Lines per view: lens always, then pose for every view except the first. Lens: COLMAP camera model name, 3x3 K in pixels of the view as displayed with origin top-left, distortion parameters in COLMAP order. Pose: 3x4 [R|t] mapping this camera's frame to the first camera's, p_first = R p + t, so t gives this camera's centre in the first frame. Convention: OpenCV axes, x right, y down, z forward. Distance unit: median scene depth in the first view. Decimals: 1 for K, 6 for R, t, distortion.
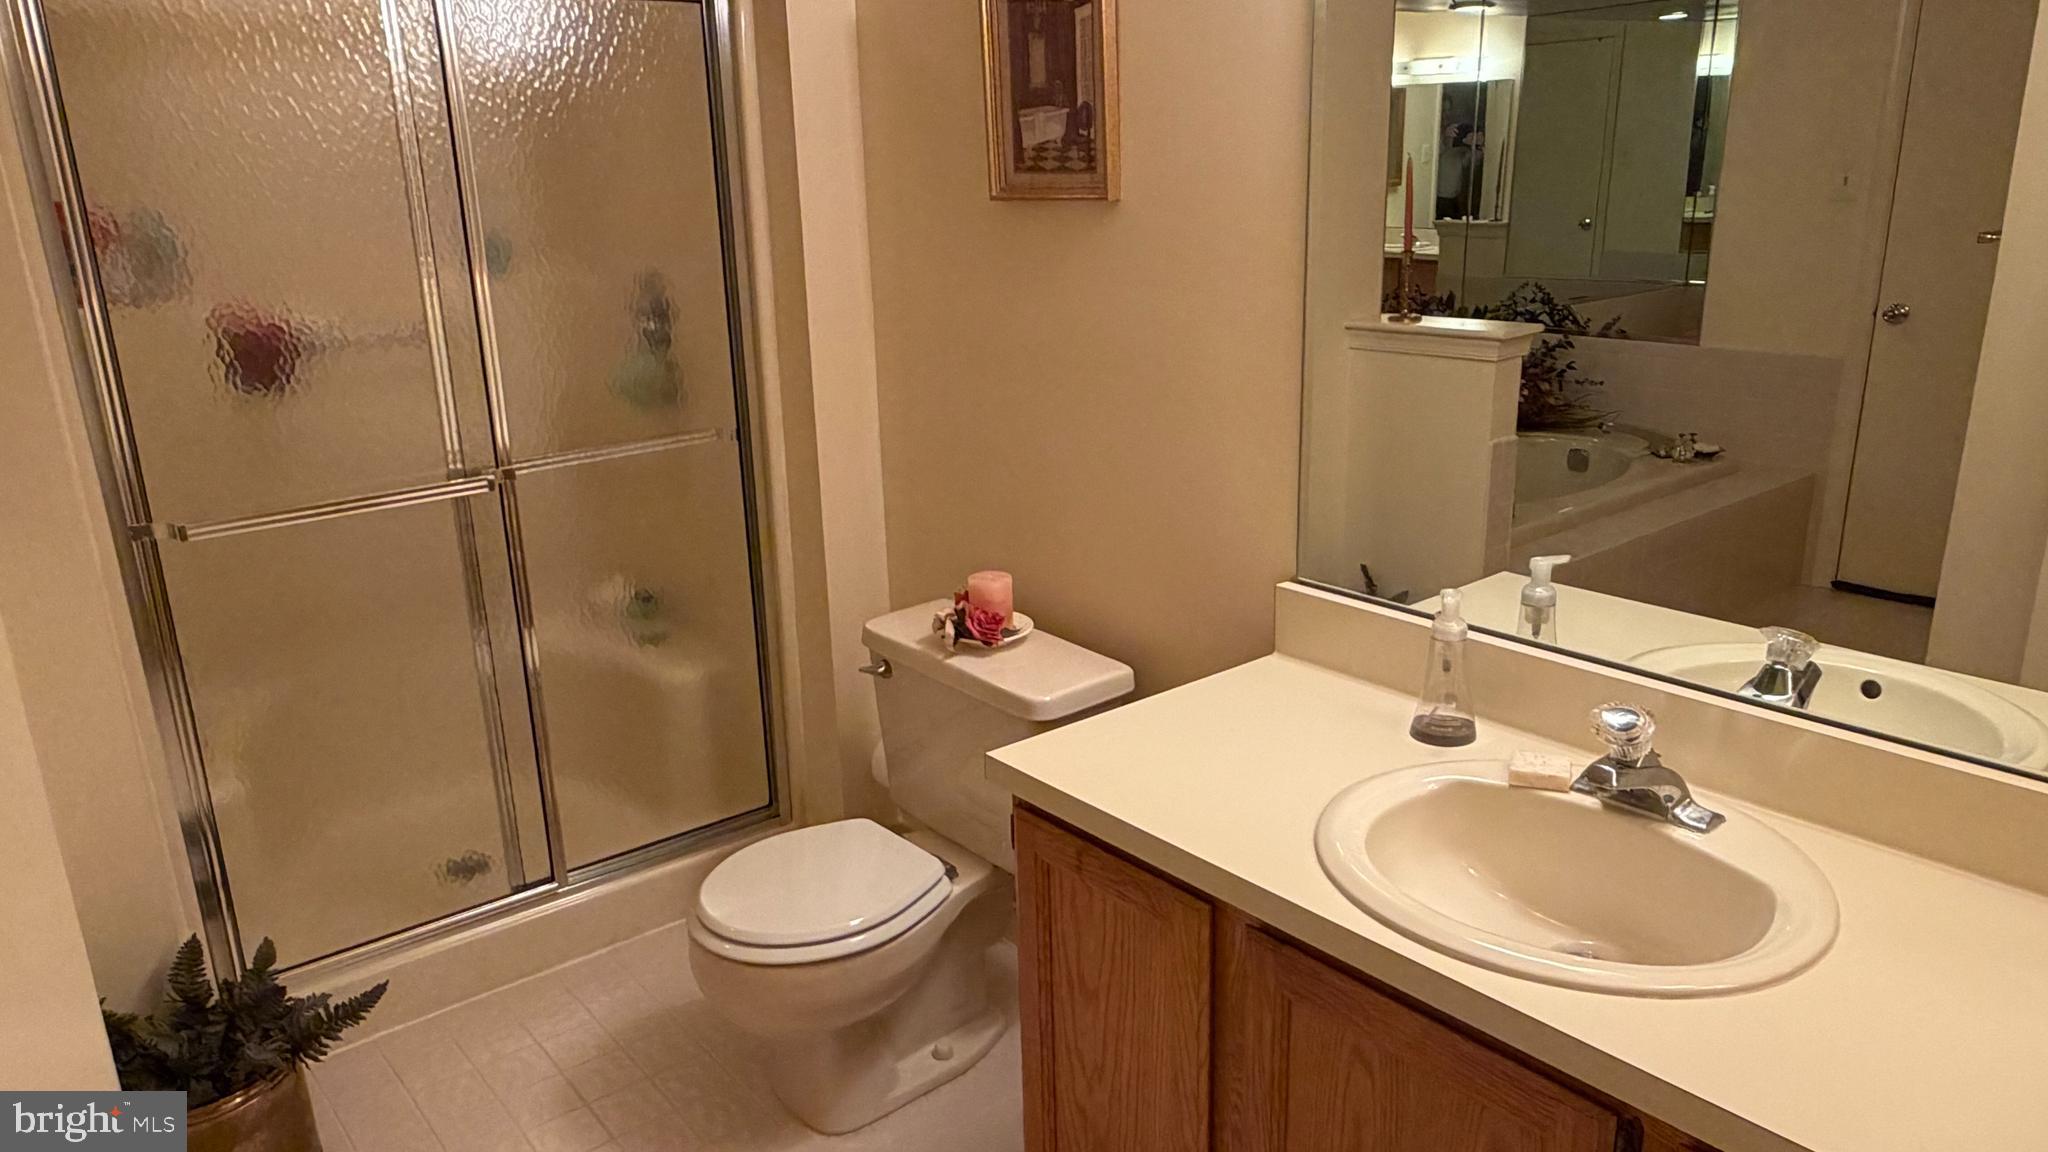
lens RADIAL K [[1452.7, 0, 1019.9], [0, 1452.7, 584.6], [0, 0, 1]] dist [-0.009809, -0.006631]
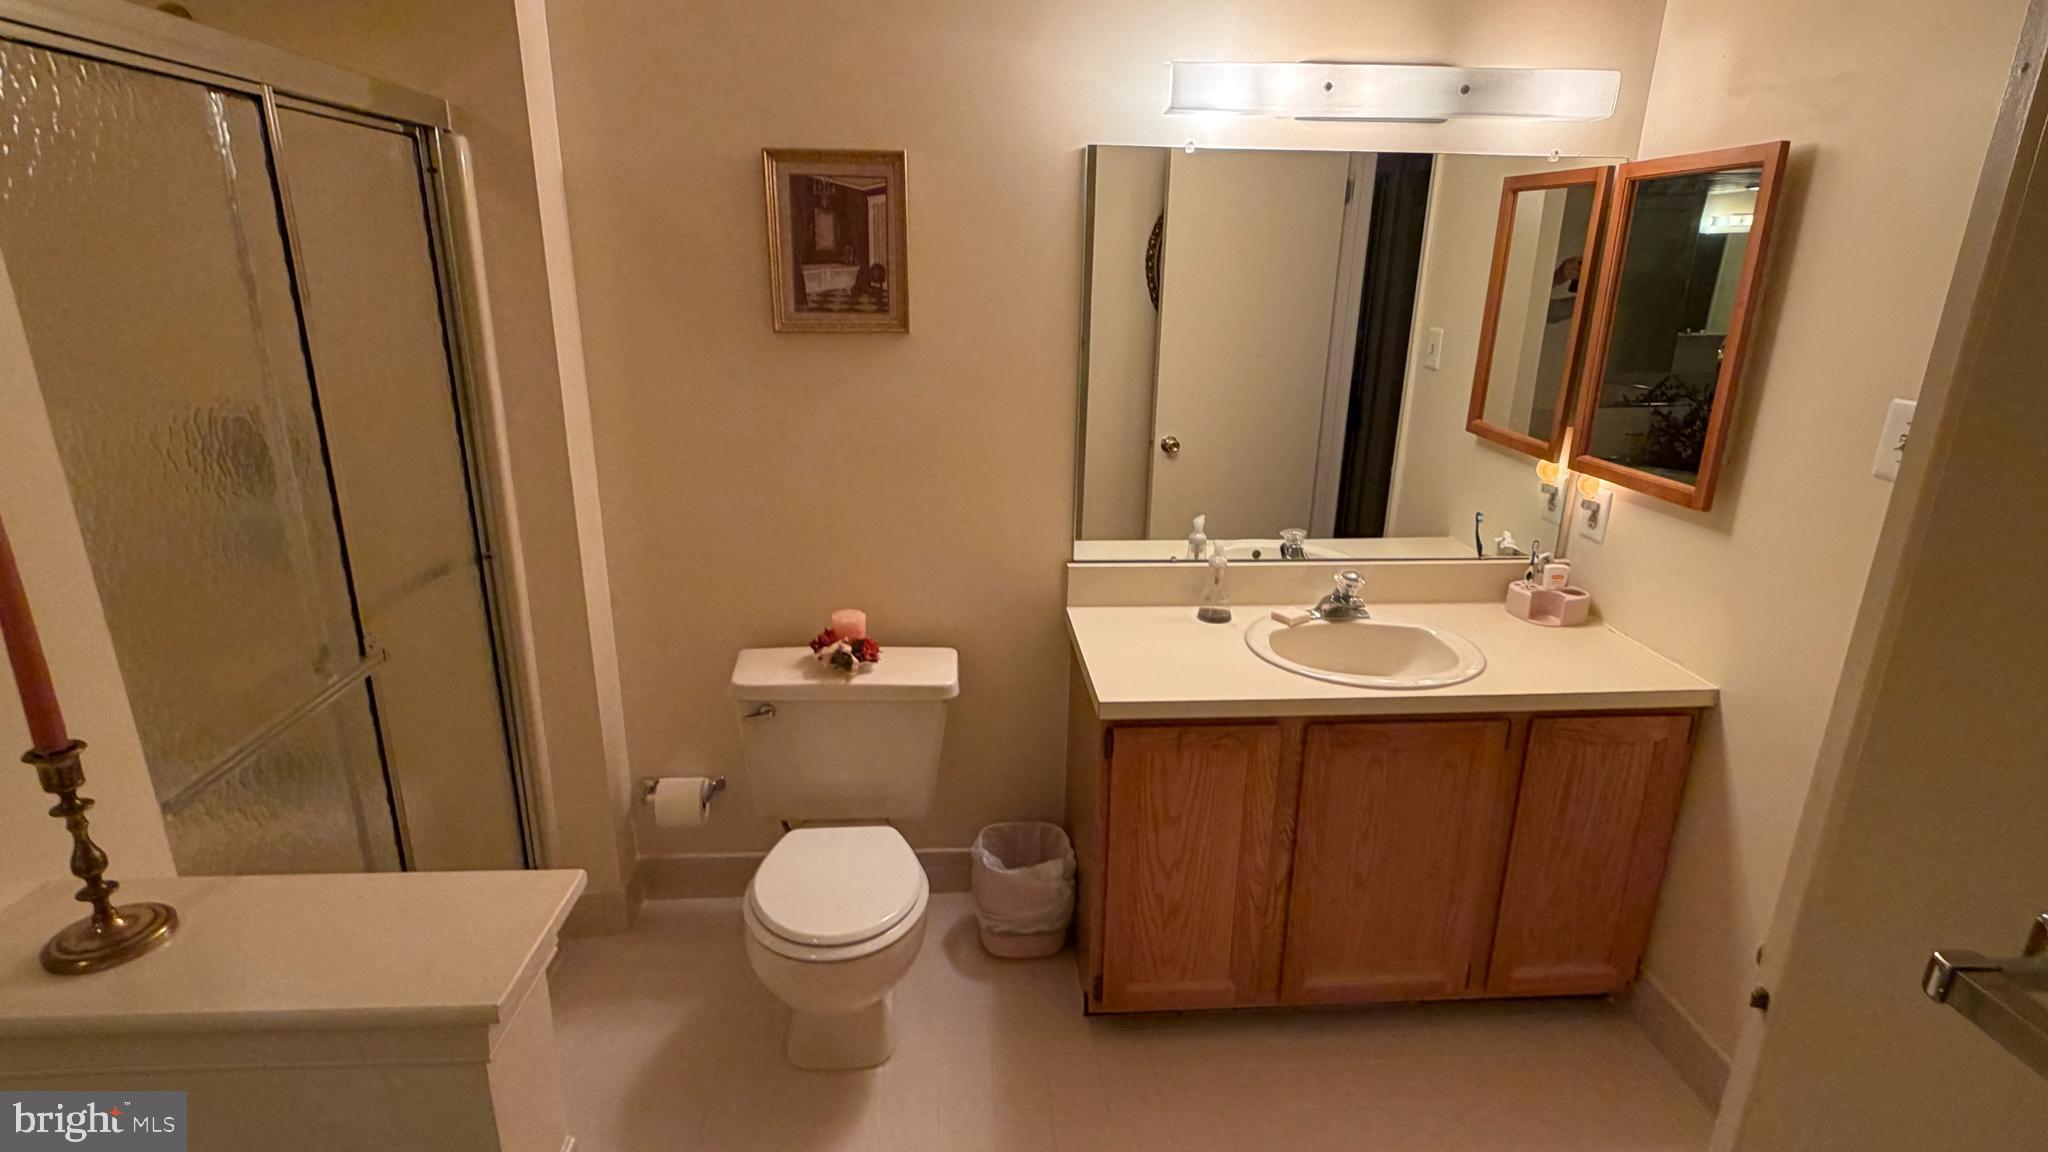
lens RADIAL K [[1016.7, 0, 1019.5], [0, 1016.7, 573.7], [0, 0, 1]] dist [-0.004124, -0.000096]
pose [[0.558083, -0.212443, 0.802130, -0.728017], [0.204249, 0.972099, 0.115353, -0.126890], [-0.804255, 0.099458, 0.585903, 0.345898]]
